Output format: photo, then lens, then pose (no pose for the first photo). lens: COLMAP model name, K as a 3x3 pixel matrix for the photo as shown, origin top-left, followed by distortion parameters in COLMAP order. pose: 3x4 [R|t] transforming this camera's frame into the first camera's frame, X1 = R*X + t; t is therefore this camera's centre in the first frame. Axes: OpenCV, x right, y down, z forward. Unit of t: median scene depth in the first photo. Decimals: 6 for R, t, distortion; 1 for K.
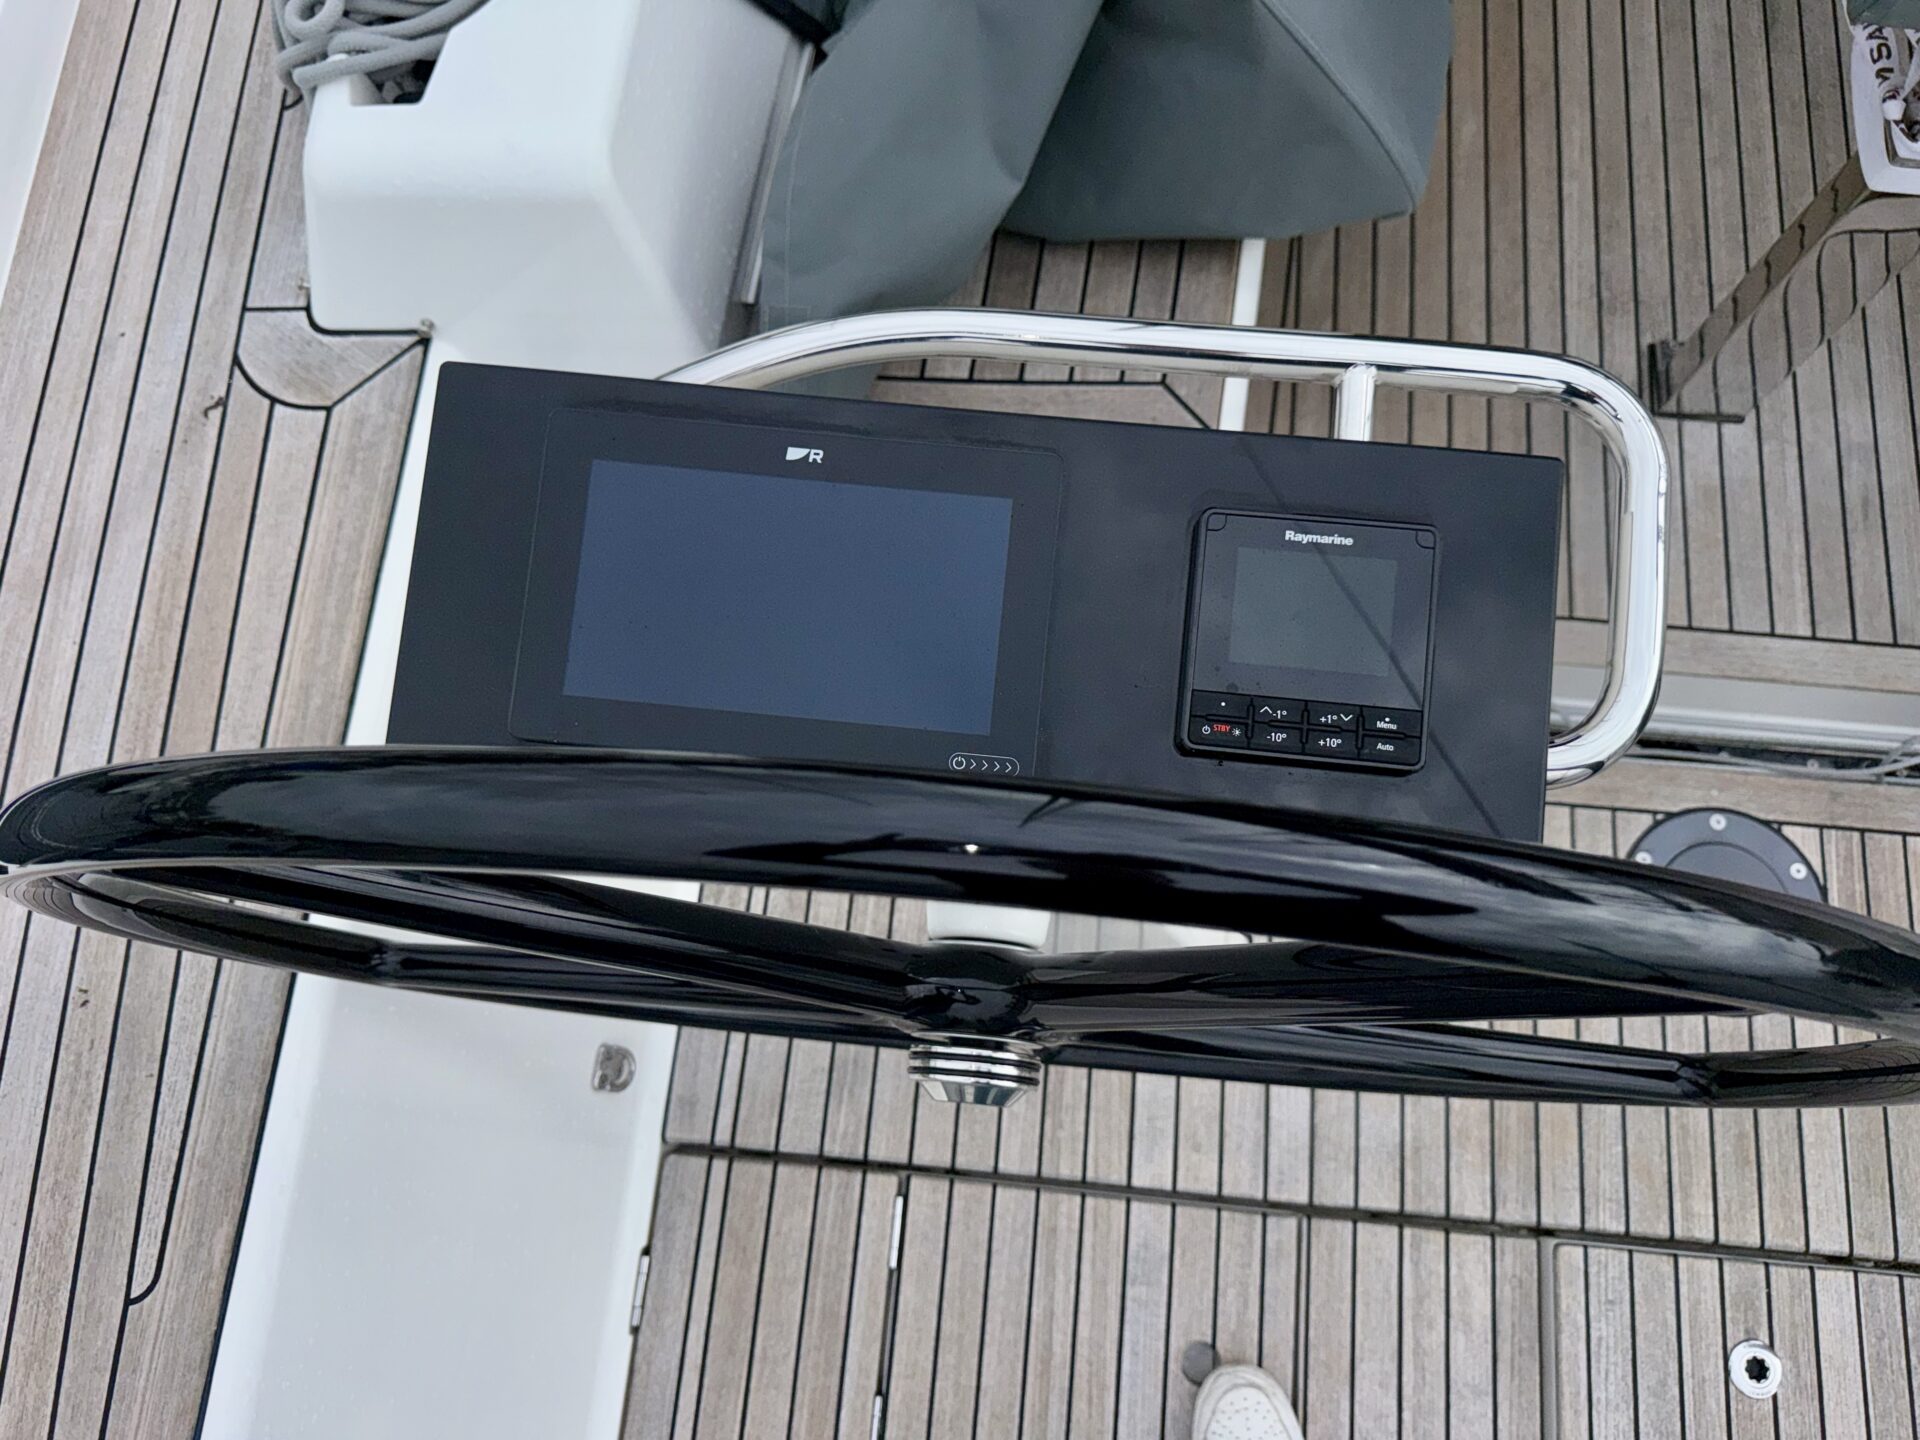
lens RADIAL K [[1368.4, 0, 960.0], [0, 1368.4, 720.0], [0, 0, 1]] dist [-0.003987, -0.002295]
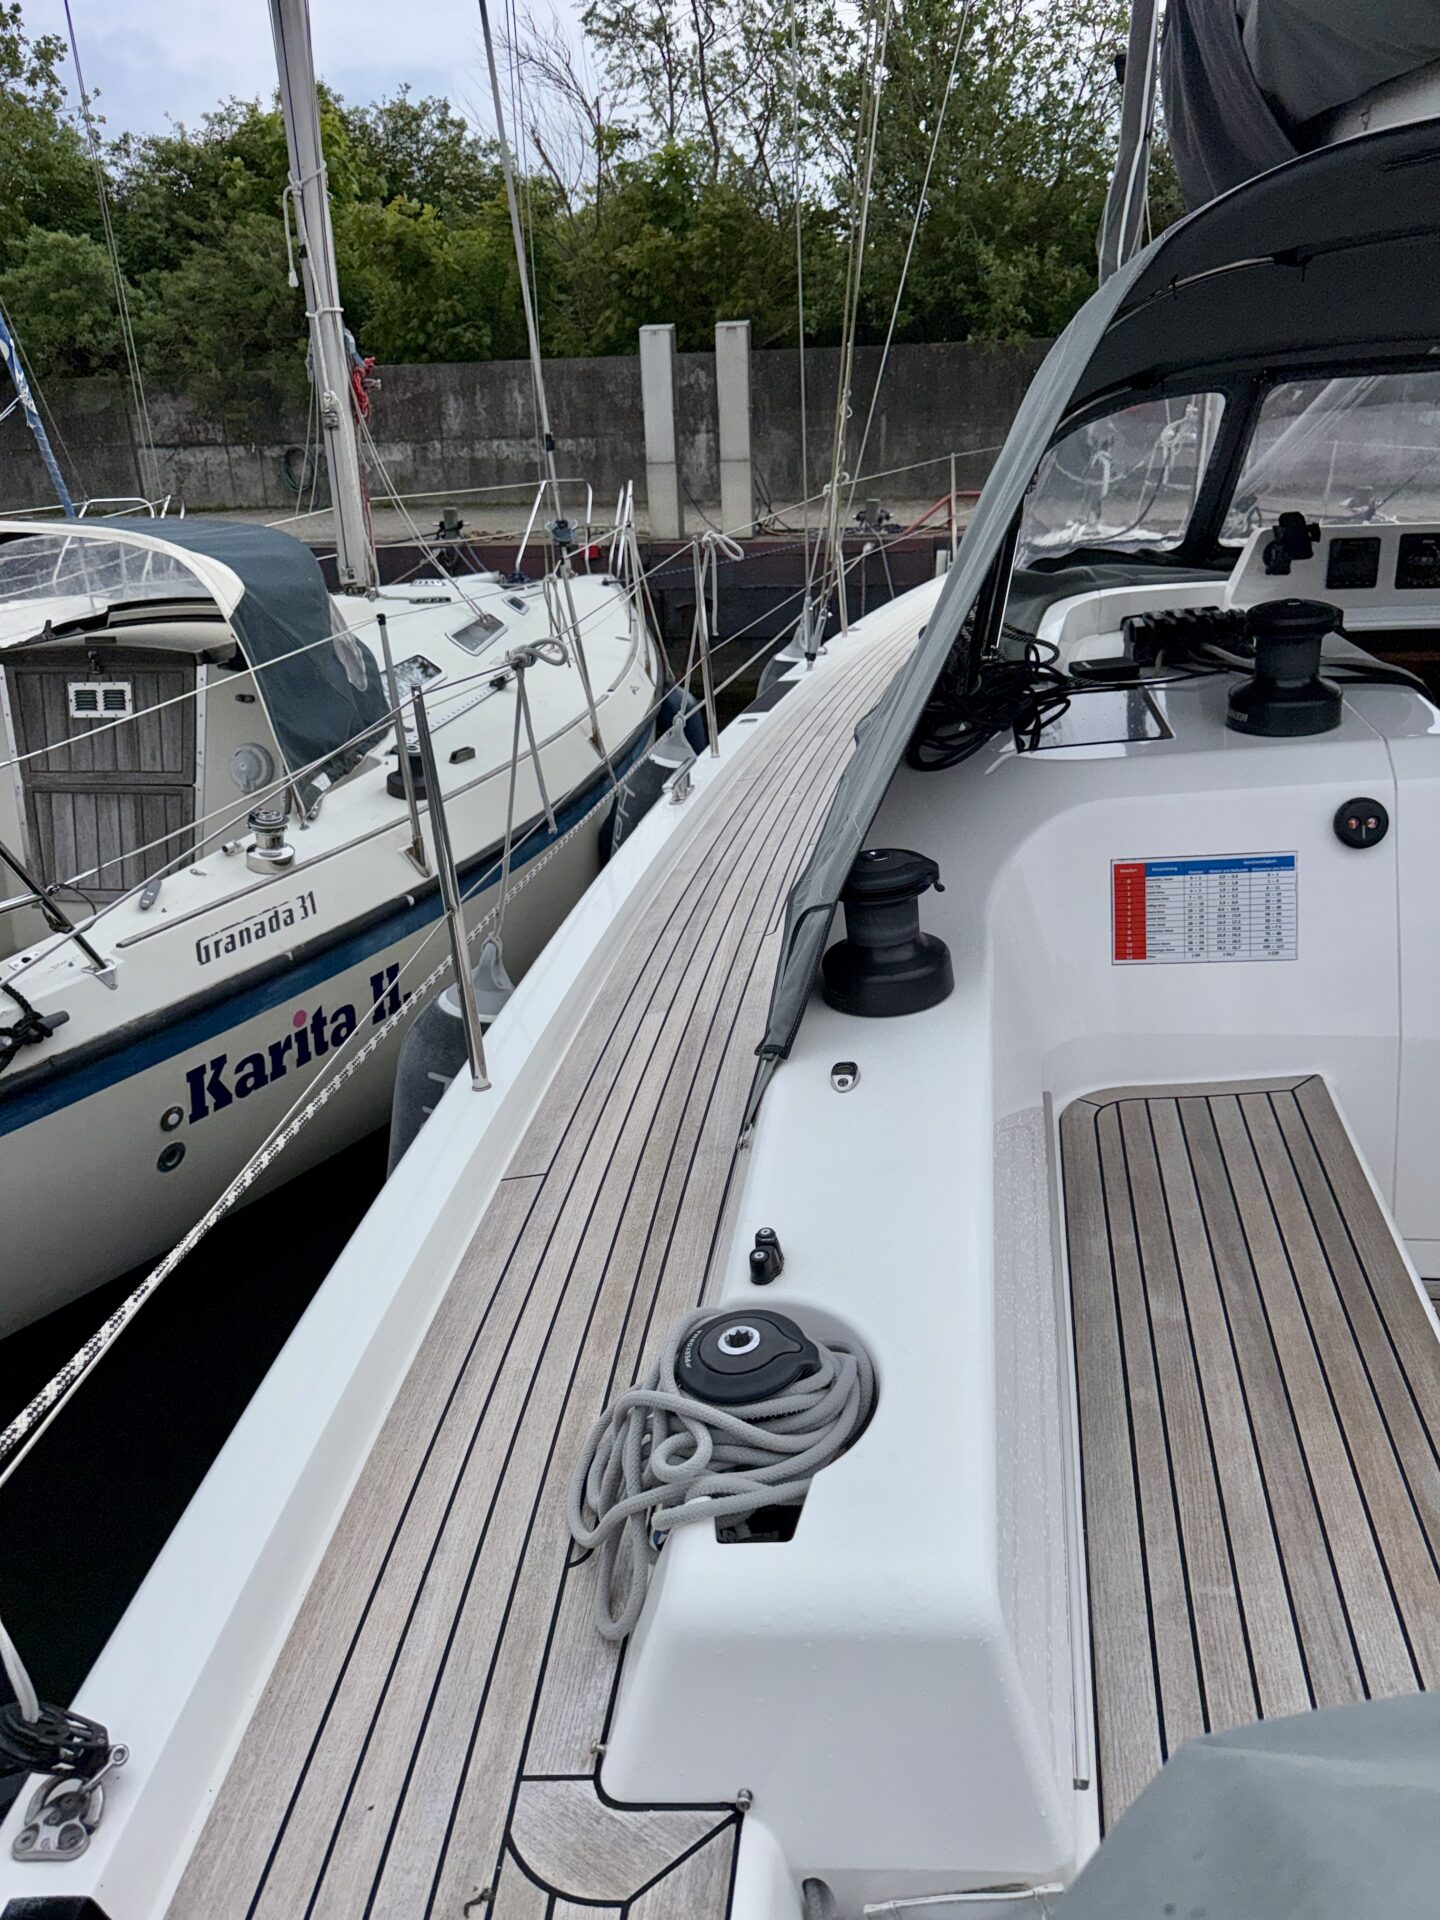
lens RADIAL K [[1368.4, 0, 720.0], [0, 1368.4, 960.0], [0, 0, 1]] dist [-0.003987, -0.002295]
pose [[0.998904, -0.011029, -0.045480, -0.353576], [-0.029163, 0.613362, -0.789264, 0.070109], [0.036601, 0.789725, 0.612368, 0.044782]]
